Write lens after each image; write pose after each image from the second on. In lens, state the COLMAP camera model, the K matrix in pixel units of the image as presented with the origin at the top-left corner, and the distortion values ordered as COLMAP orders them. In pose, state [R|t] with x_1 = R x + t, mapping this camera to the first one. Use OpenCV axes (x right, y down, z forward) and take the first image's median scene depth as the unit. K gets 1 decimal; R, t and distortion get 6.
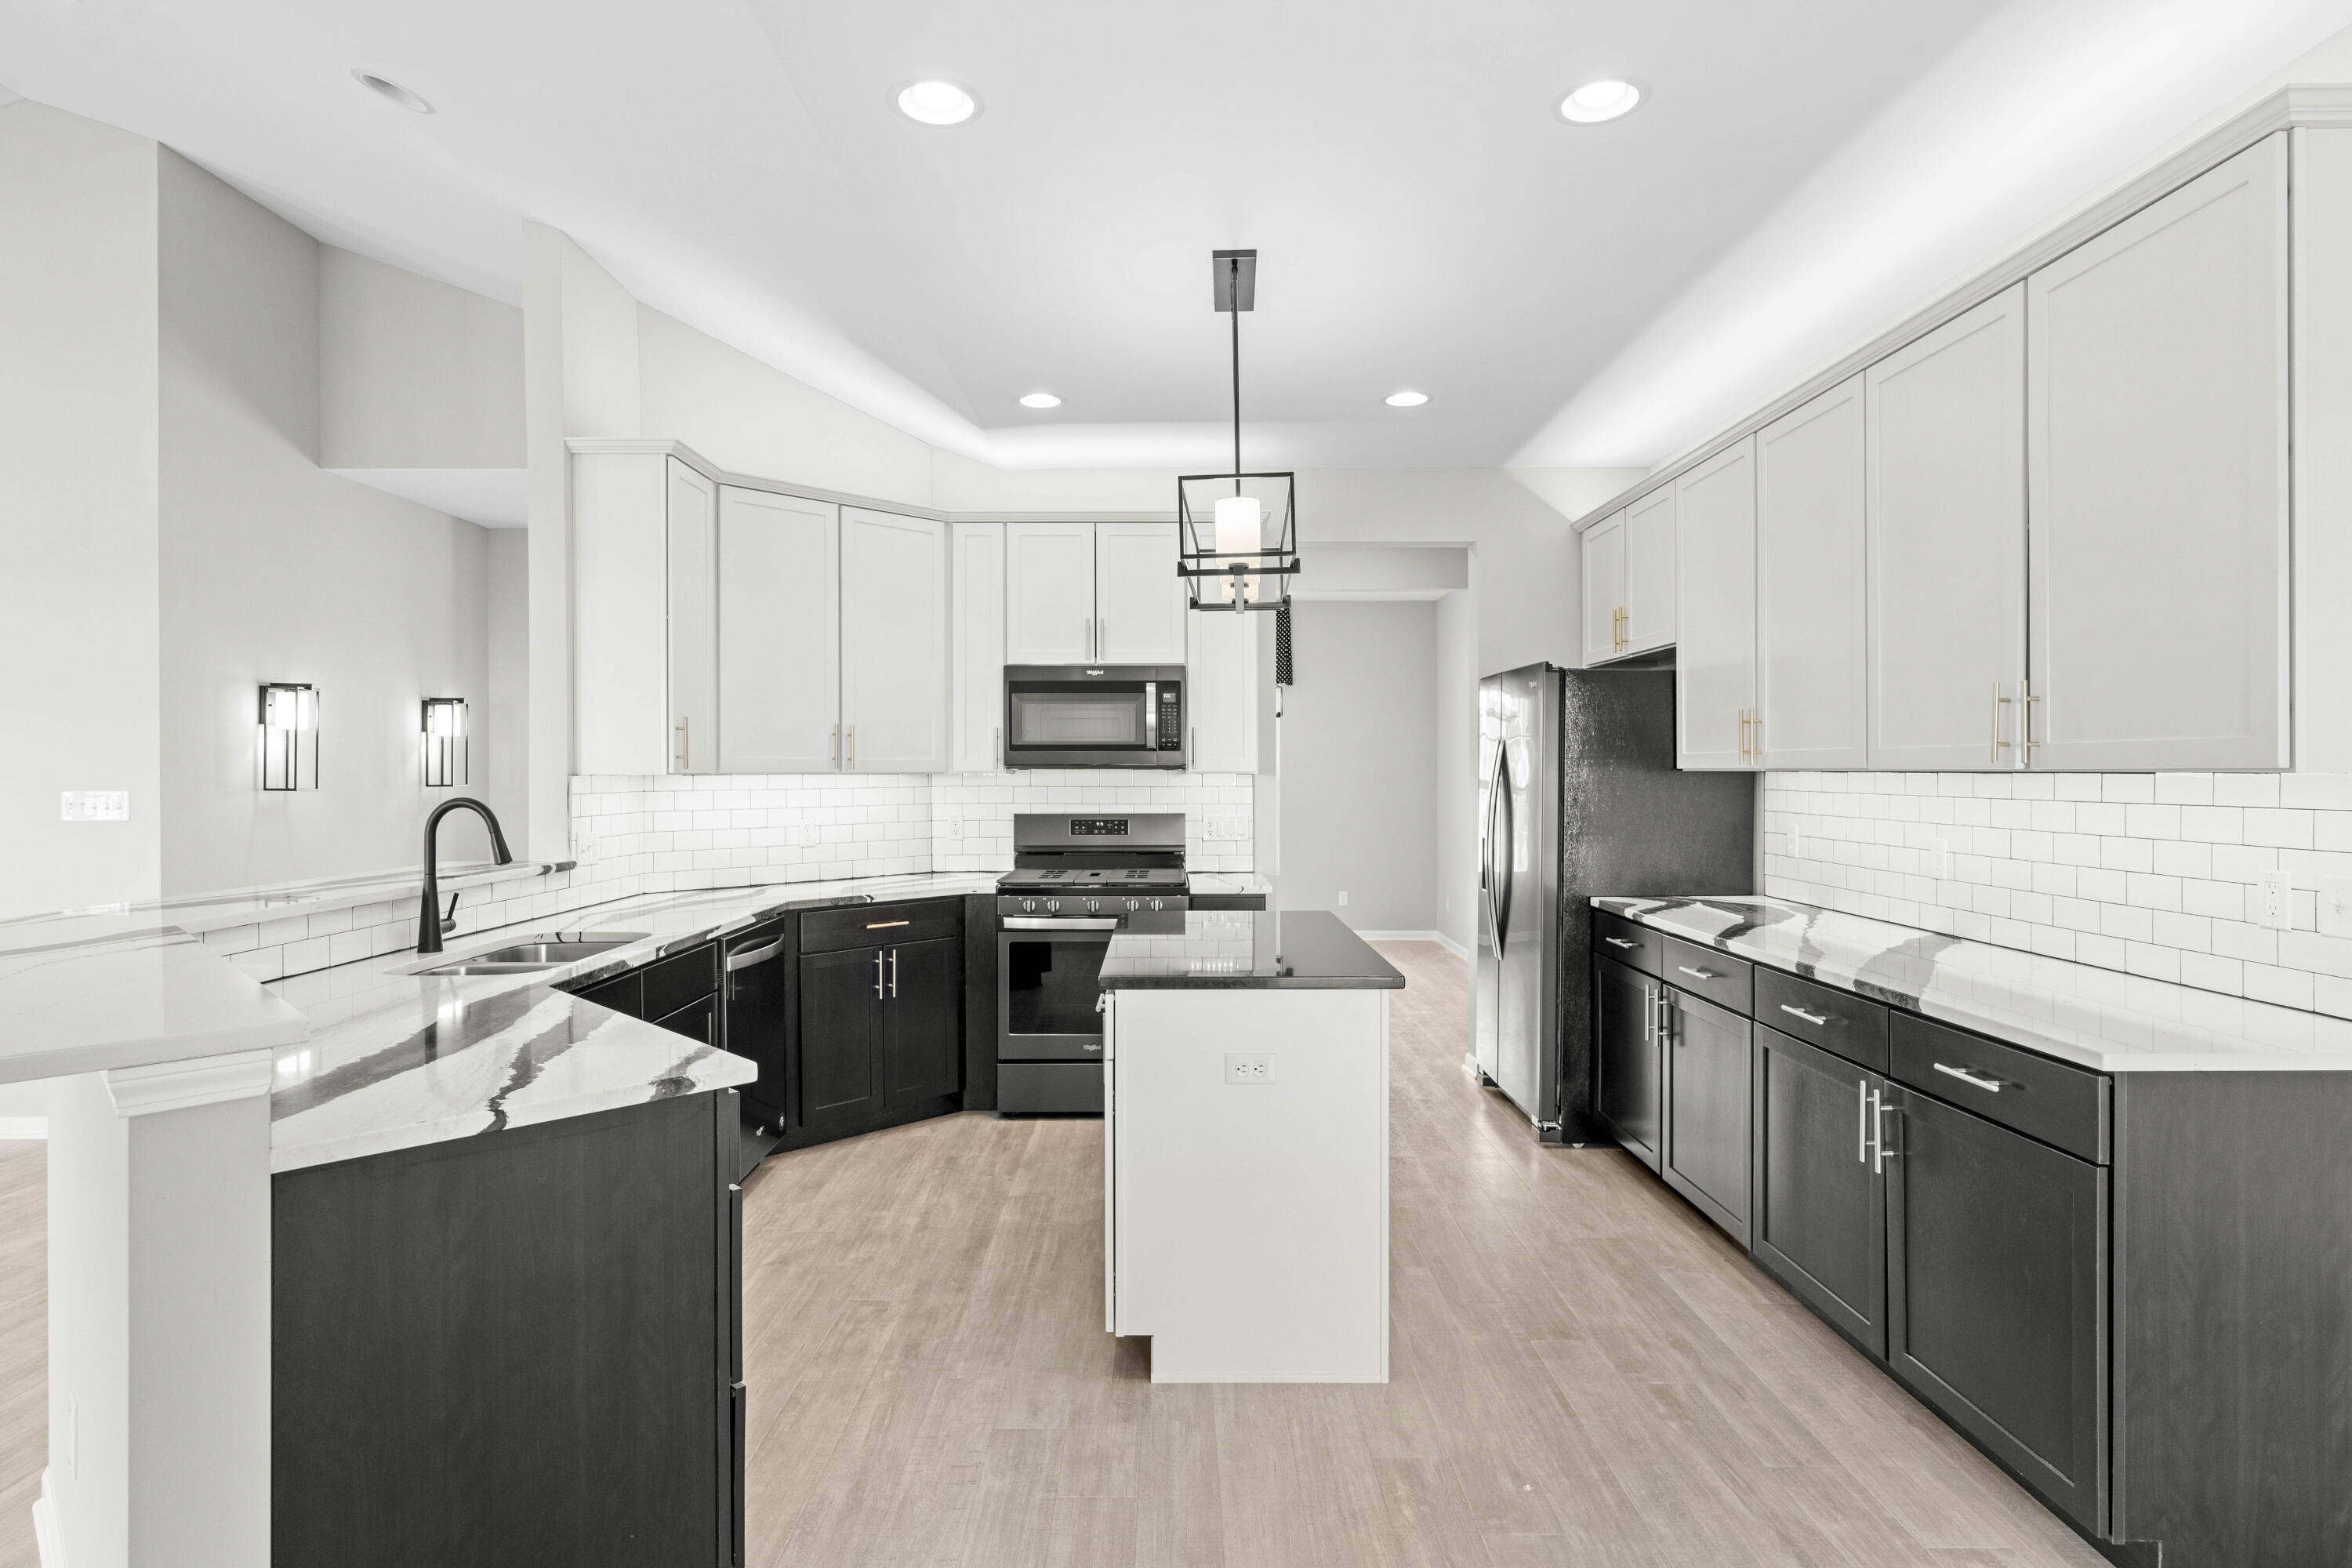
lens RADIAL K [[1235.9, 0, 1168.6], [0, 1235.9, 769.8], [0, 0, 1]] dist [-0.004648, 0.000771]
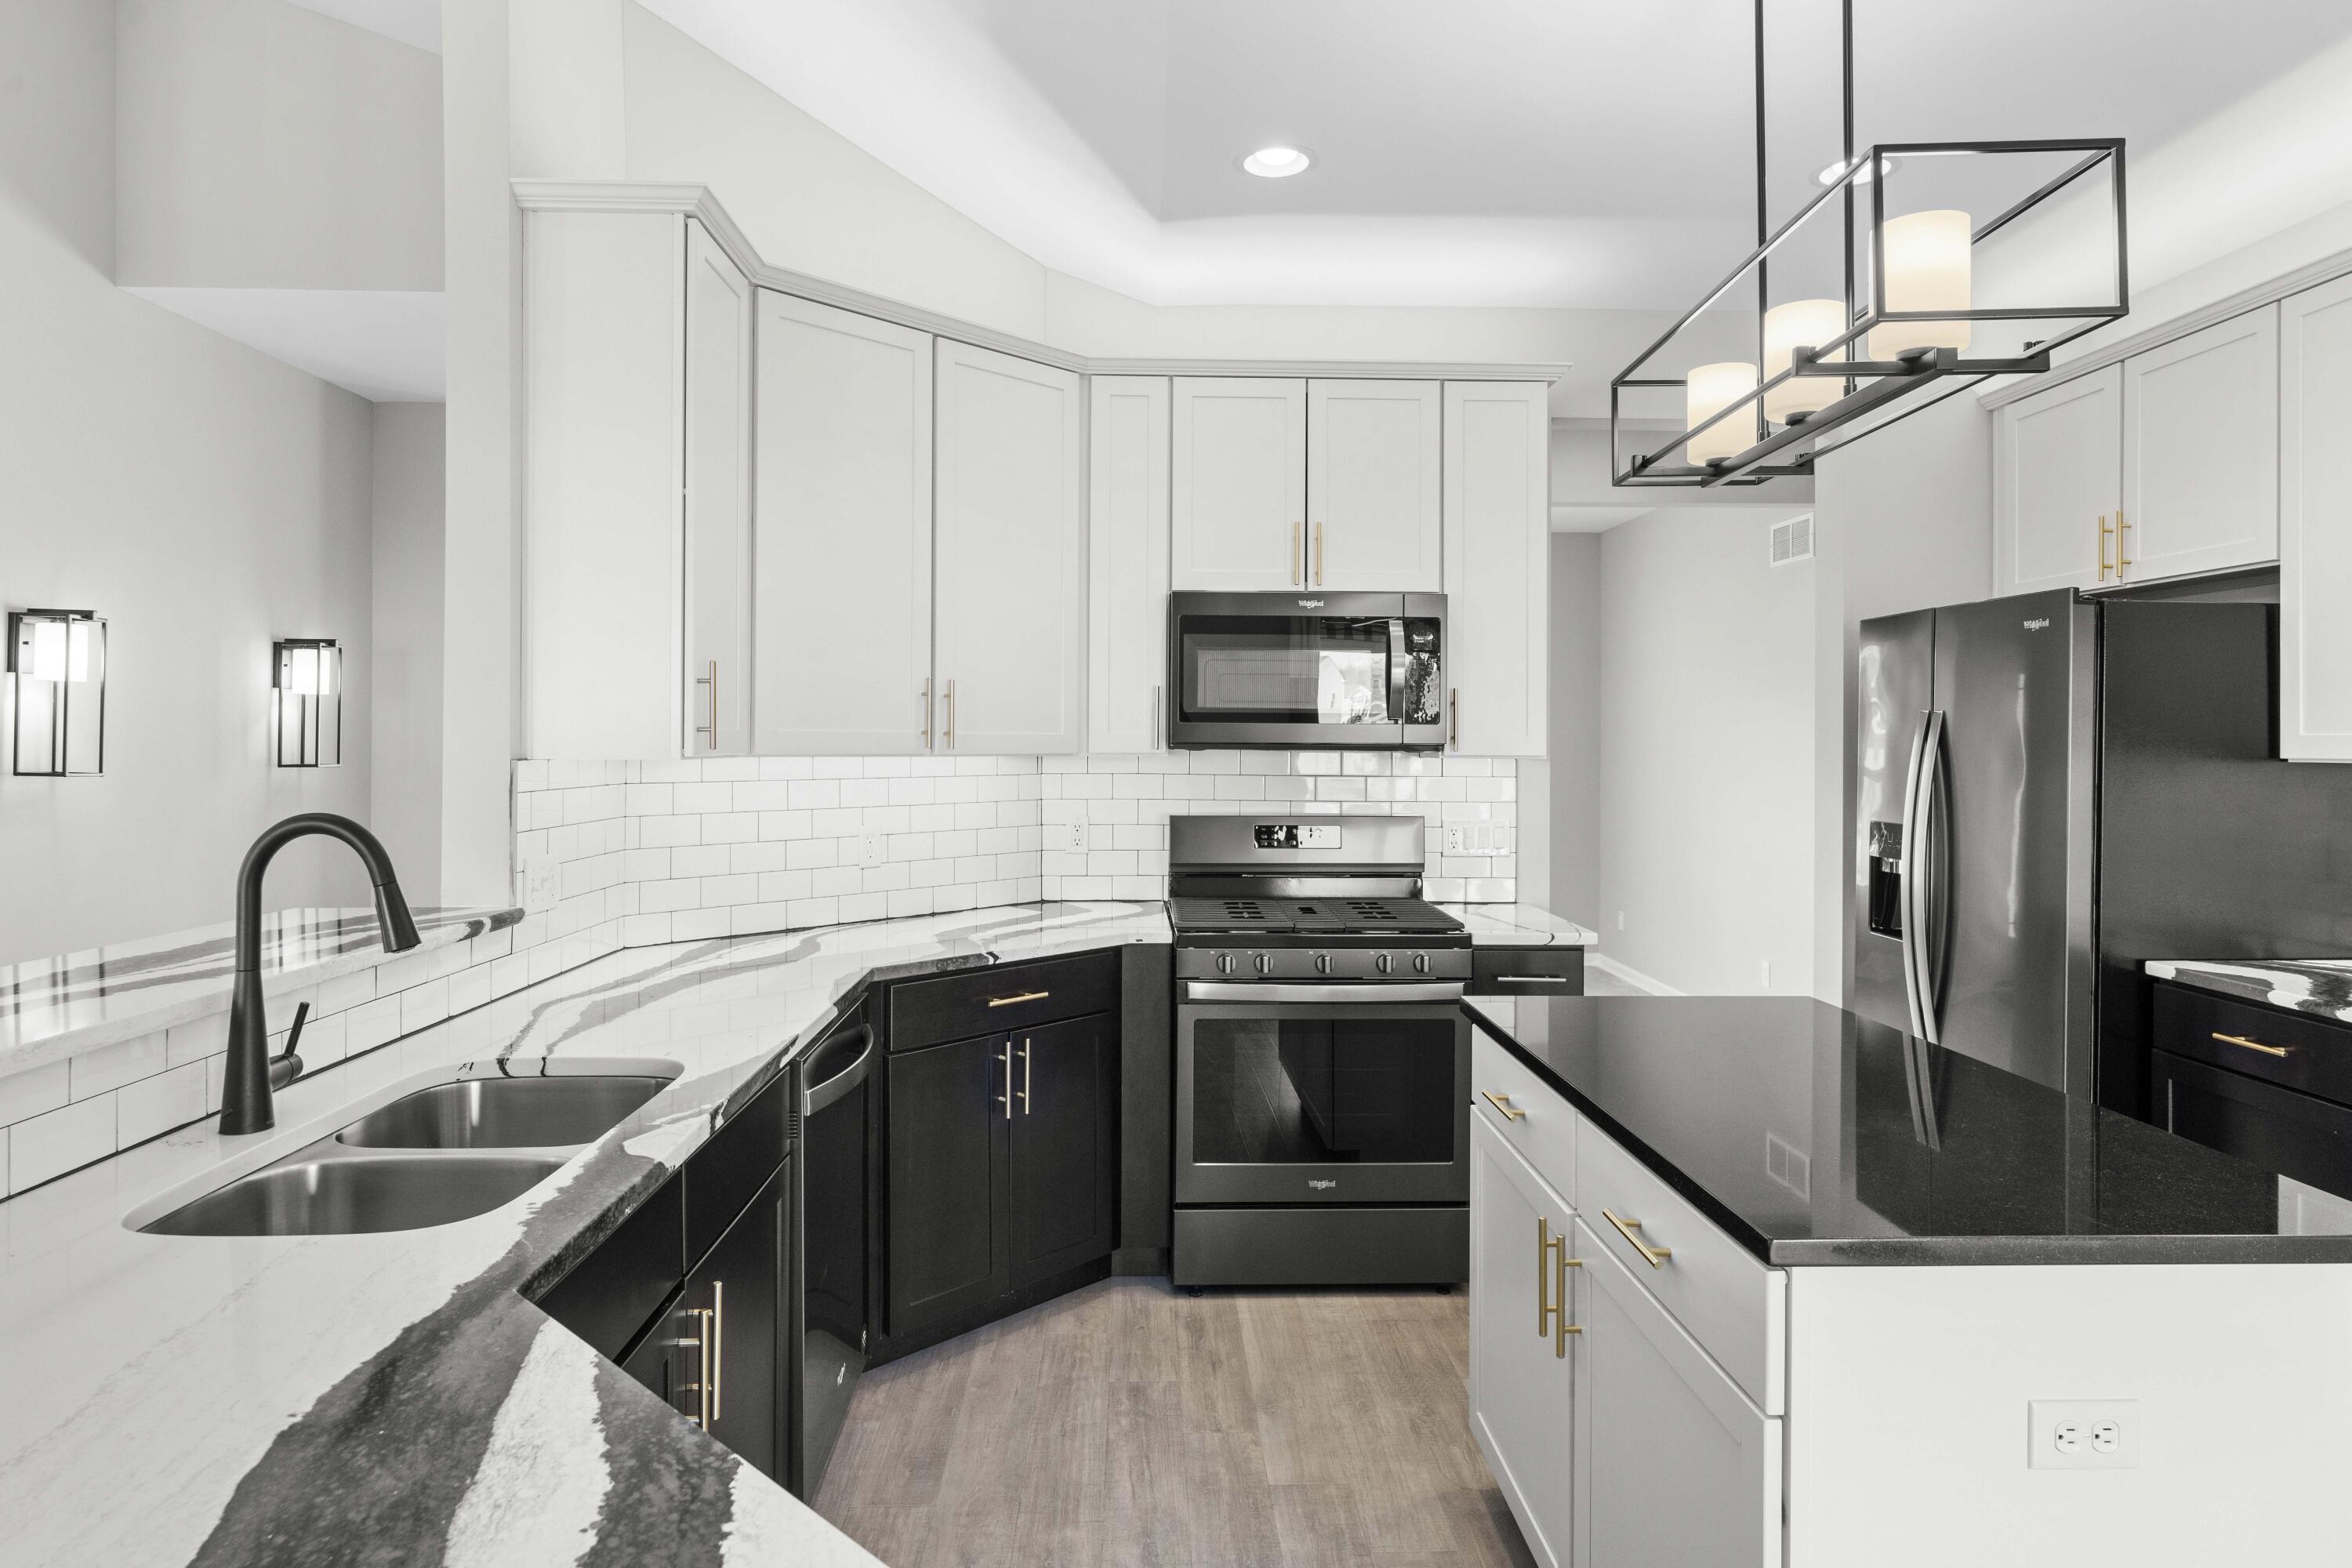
lens RADIAL K [[1358.2, 0, 1171.0], [0, 1358.2, 731.6], [0, 0, 1]] dist [-0.000637, 0.001638]
pose [[0.999551, 0.006601, 0.029223, -0.164055], [-0.006384, 0.999951, -0.007514, -0.004855], [-0.029271, 0.007325, 0.999545, 0.296470]]
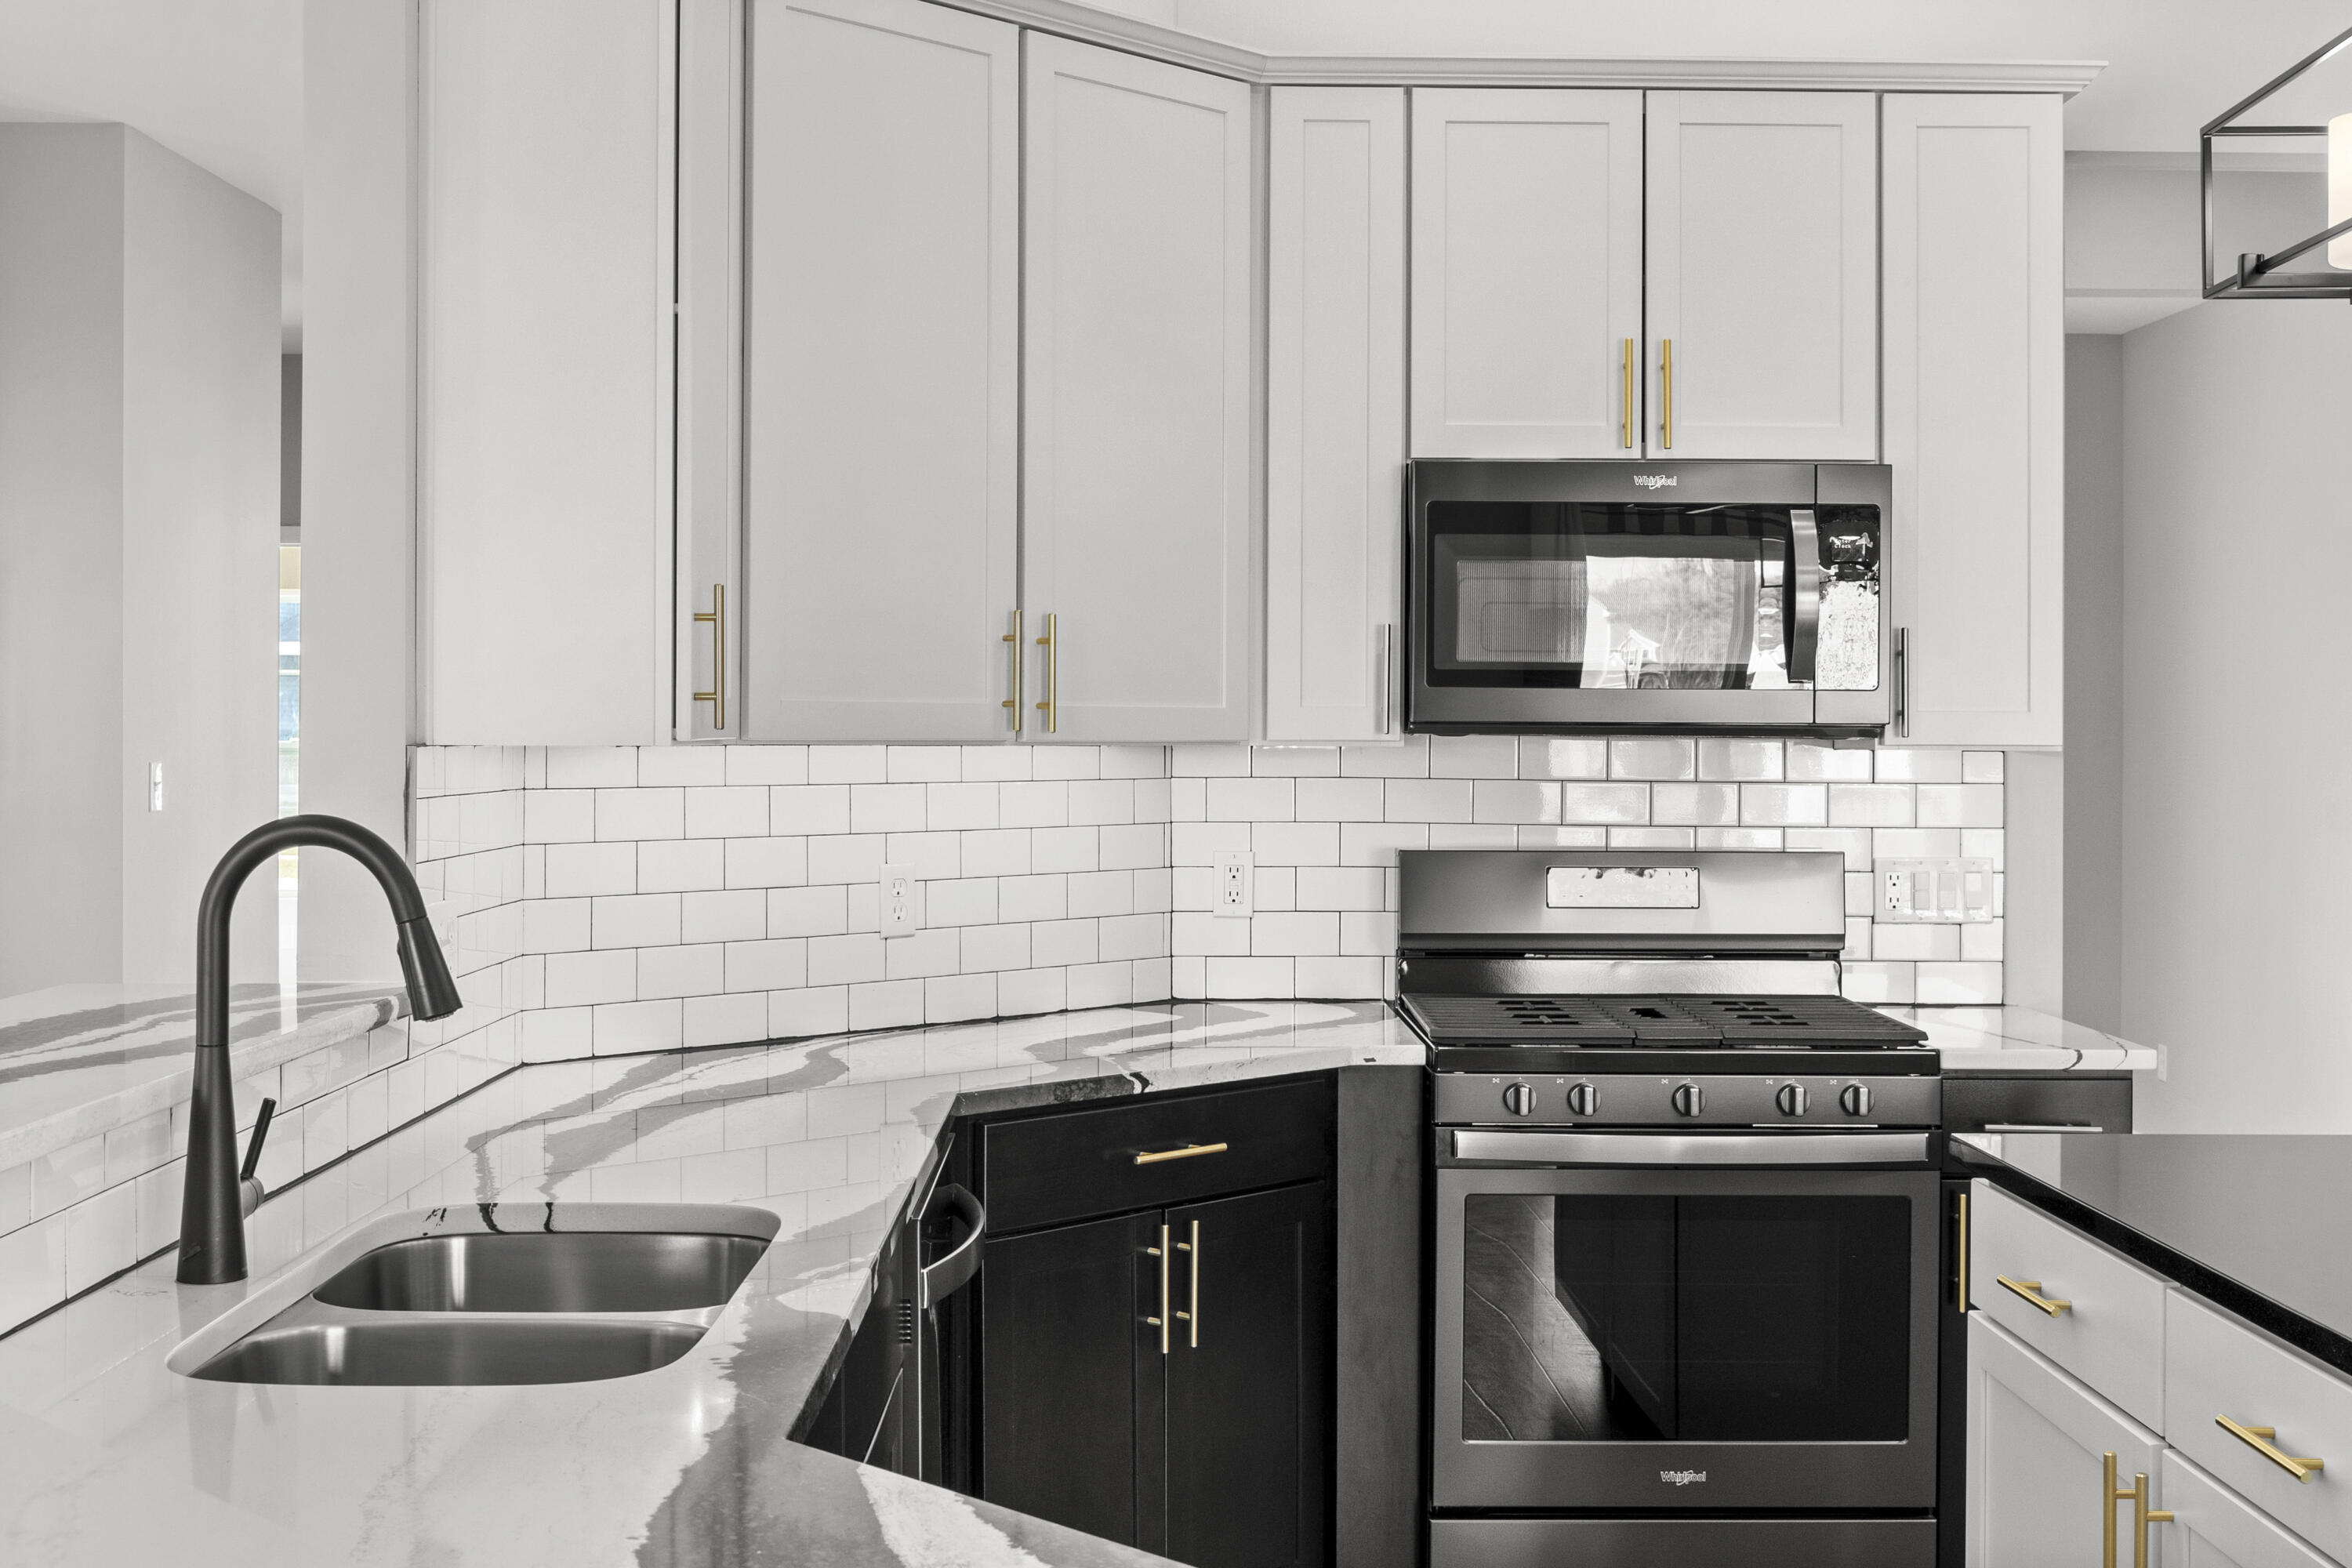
lens RADIAL K [[2718.6, 0, 1171.5], [0, 2718.6, 717.3], [0, 0, 1]] dist [-0.020271, 0.000000]
pose [[0.999943, 0.006437, 0.008464, -0.227715], [-0.006388, 0.999963, -0.005798, -0.000340], [-0.008501, 0.005744, 0.999947, 0.177088]]
